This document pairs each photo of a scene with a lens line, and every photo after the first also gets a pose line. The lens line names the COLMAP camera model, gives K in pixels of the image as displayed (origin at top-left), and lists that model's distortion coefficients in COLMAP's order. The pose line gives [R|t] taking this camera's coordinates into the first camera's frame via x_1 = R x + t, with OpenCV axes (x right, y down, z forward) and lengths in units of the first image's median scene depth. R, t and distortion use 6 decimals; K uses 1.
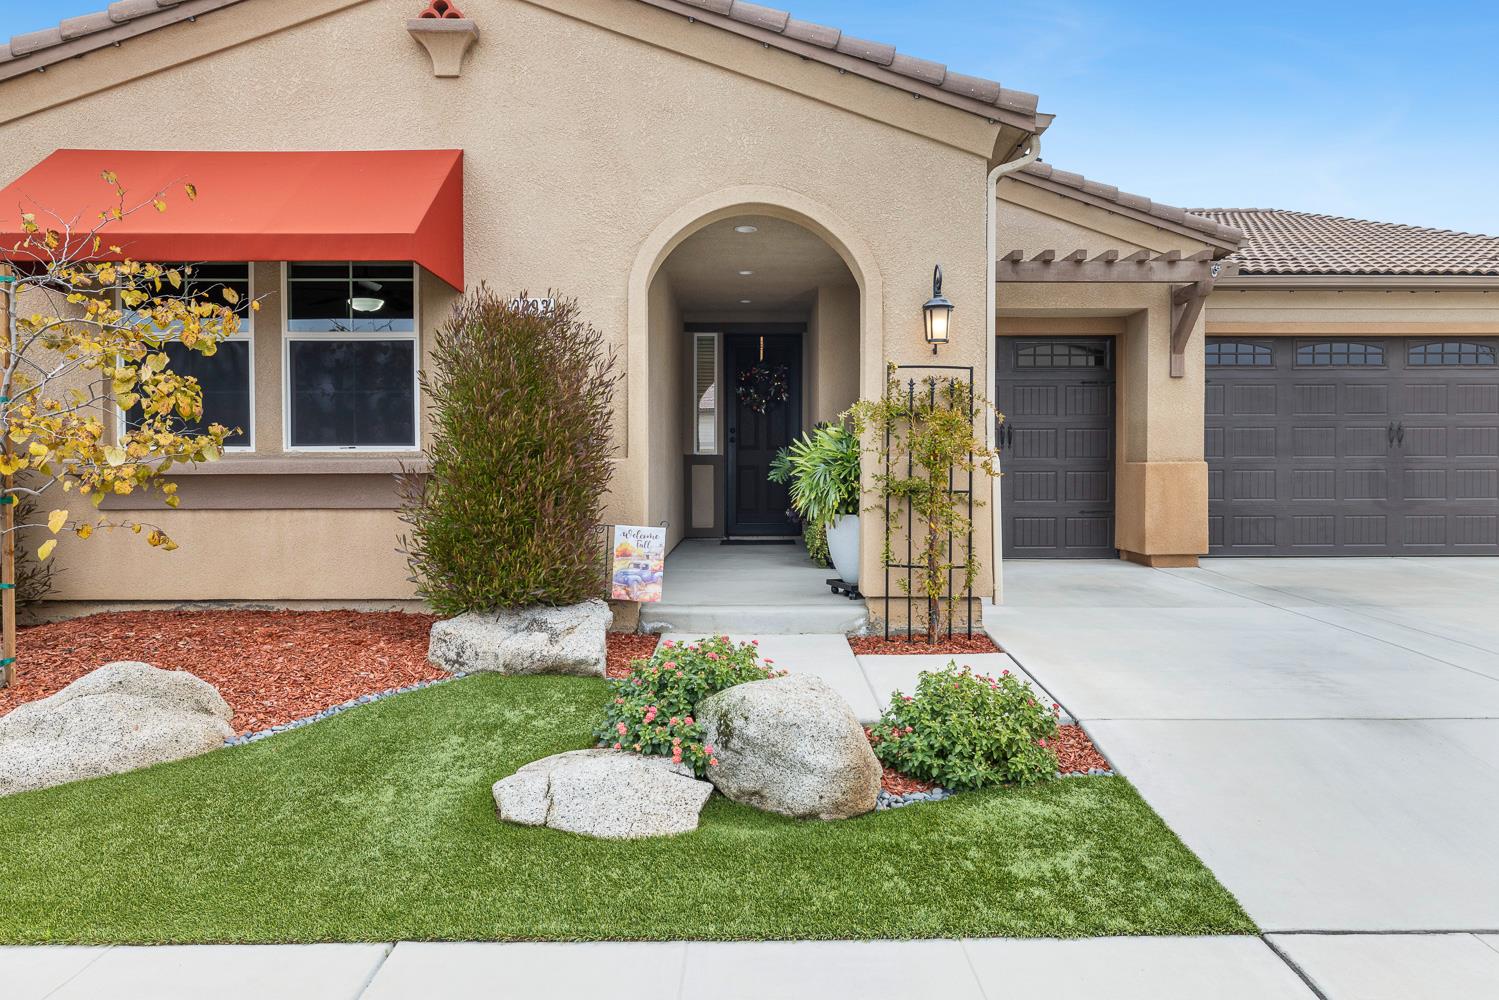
lens RADIAL K [[906.9, 0, 764.2], [0, 906.9, 477.6], [0, 0, 1]] dist [-0.000031, 0.001089]
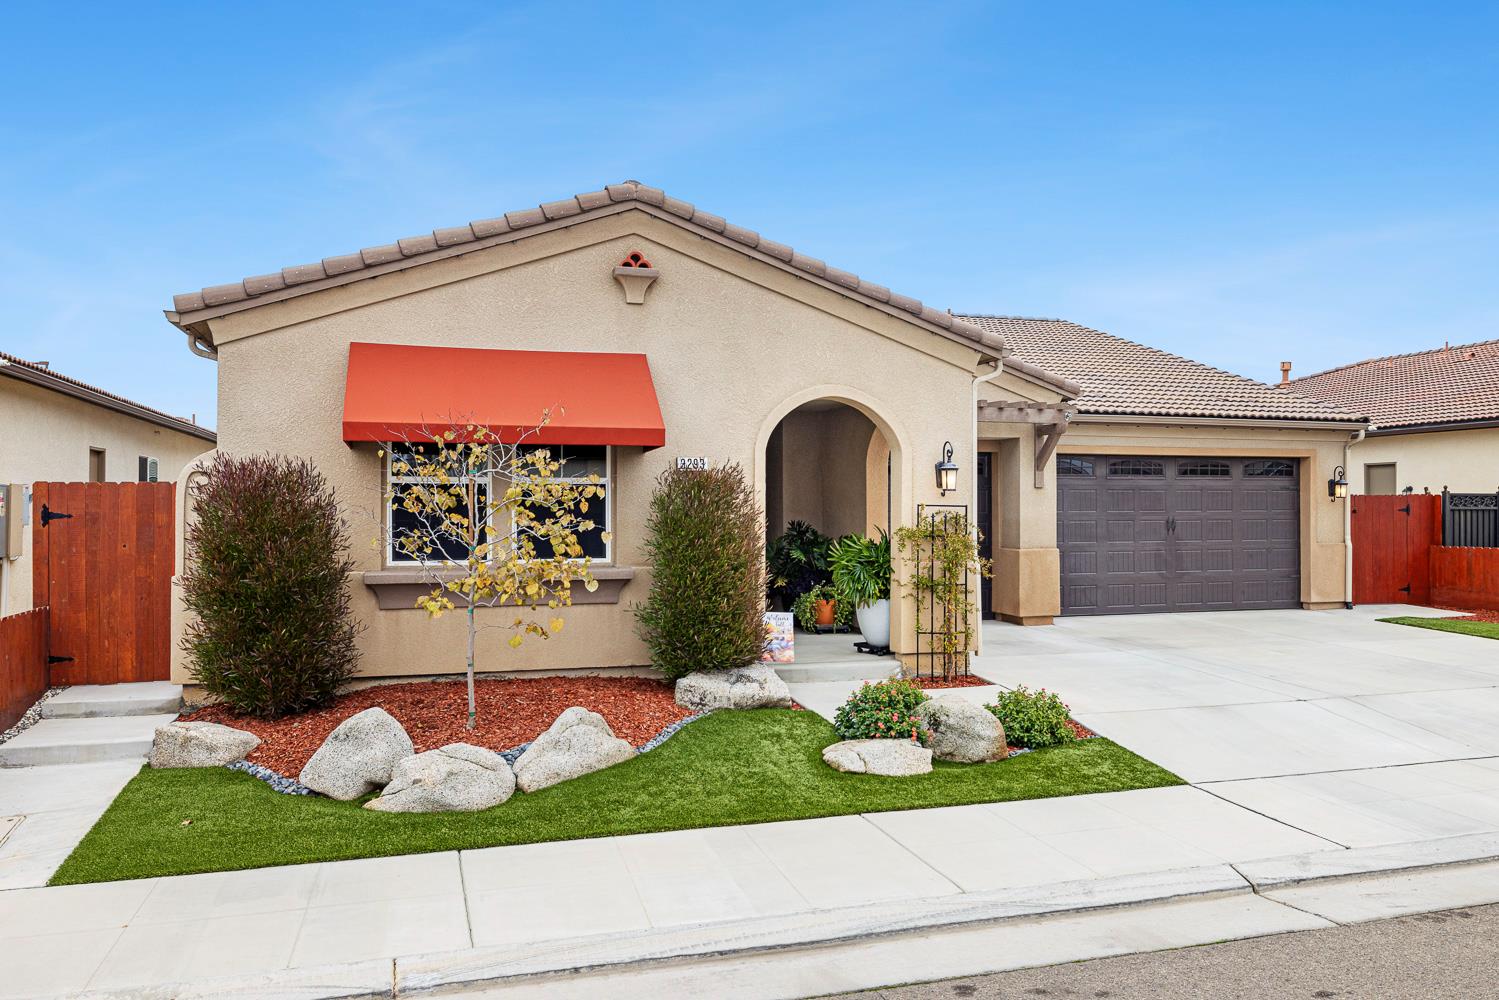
lens RADIAL K [[1028.0, 0, 753.9], [0, 1028.0, 497.2], [0, 0, 1]] dist [0.004817, -0.002750]
pose [[0.963771, 0.004242, 0.266697, -0.602039], [0.002315, 0.999703, -0.024267, -0.092652], [-0.266721, 0.024006, 0.963475, -0.623905]]
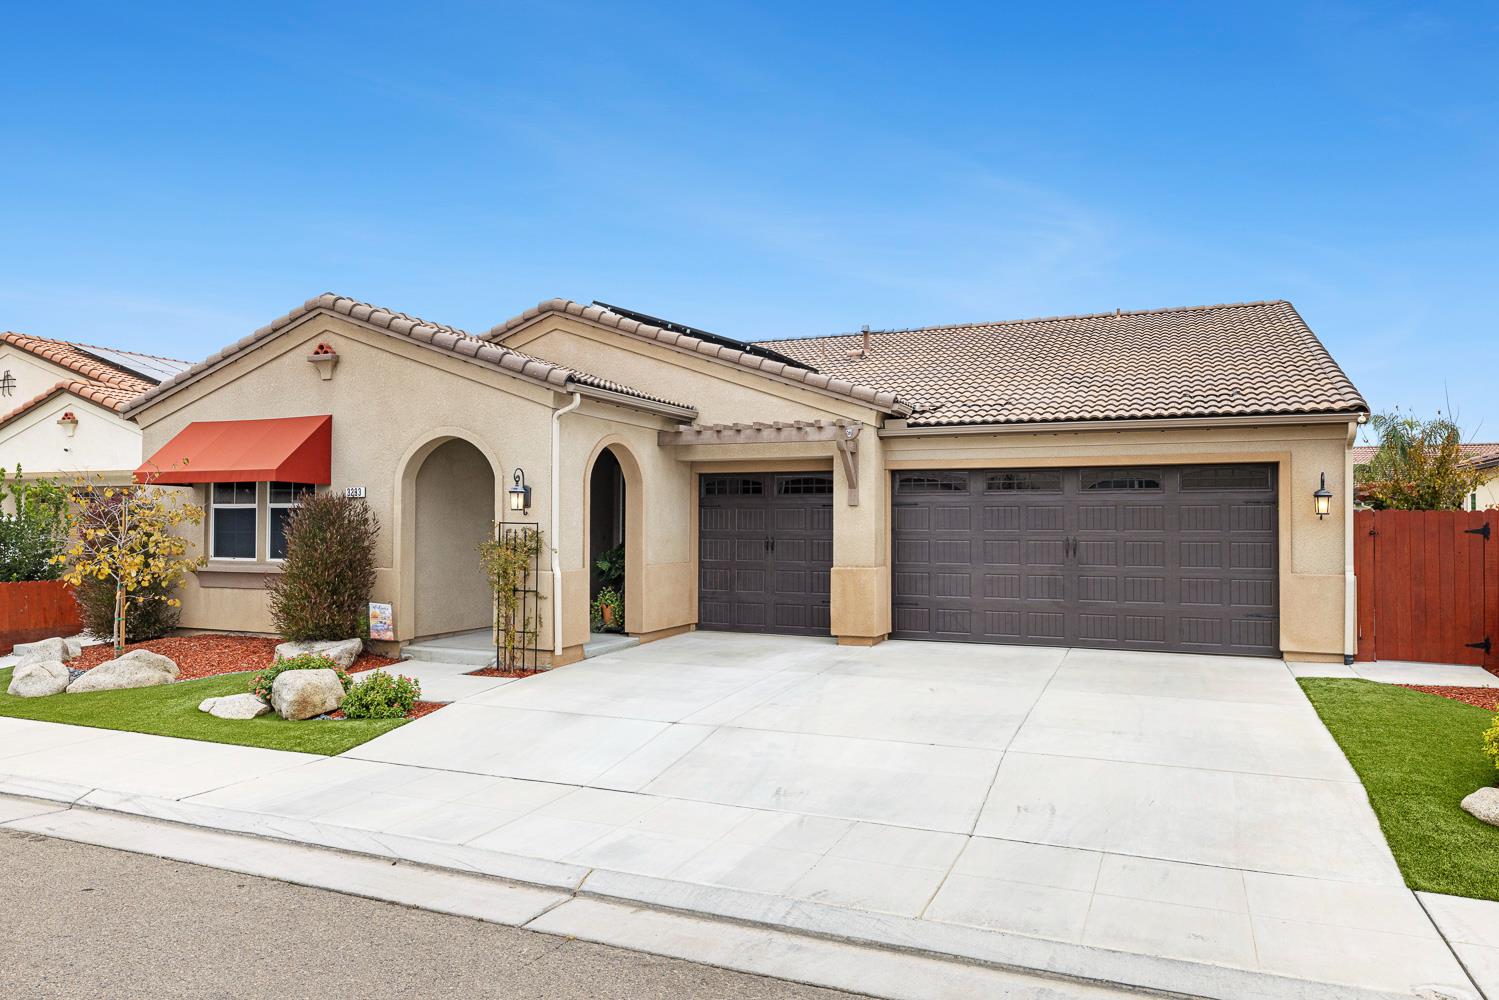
lens RADIAL K [[955.4, 0, 744.4], [0, 955.4, 511.2], [0, 0, 1]] dist [0.000251, 0.004963]
pose [[0.921339, -0.000461, -0.388760, 1.353399], [-0.010487, 0.999606, -0.026038, -0.098888], [0.388619, 0.028066, 0.920971, -0.609130]]
